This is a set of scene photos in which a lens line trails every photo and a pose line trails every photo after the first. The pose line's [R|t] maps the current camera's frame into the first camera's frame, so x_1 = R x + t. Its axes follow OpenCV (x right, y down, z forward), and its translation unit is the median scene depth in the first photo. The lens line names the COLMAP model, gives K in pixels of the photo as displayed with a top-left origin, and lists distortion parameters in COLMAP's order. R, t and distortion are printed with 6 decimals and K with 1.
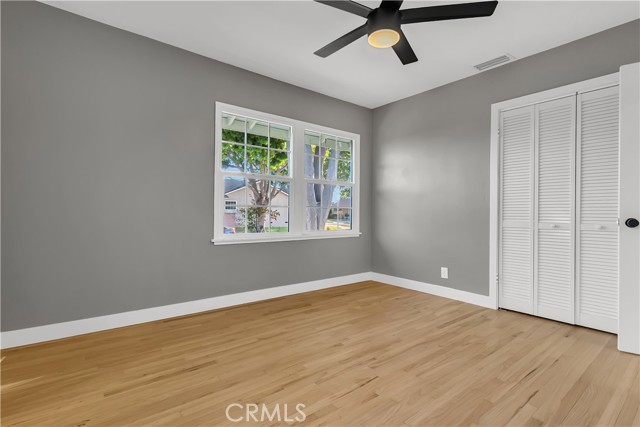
lens RADIAL K [[296.3, 0, 323.6], [0, 296.3, 211.9], [0, 0, 1]] dist [0.002911, 0.000120]
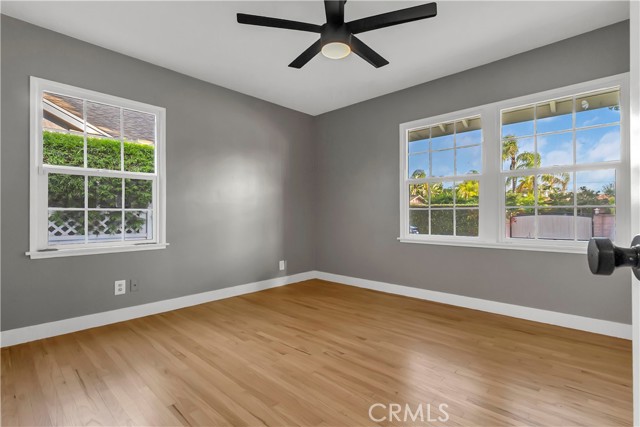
lens RADIAL K [[296.3, 0, 323.6], [0, 296.3, 211.9], [0, 0, 1]] dist [0.002911, 0.000120]
pose [[0.178459, -0.016754, -0.983805, 1.083914], [0.009074, 0.999841, -0.015381, 0.011923], [0.983905, -0.006182, 0.178583, 0.683686]]
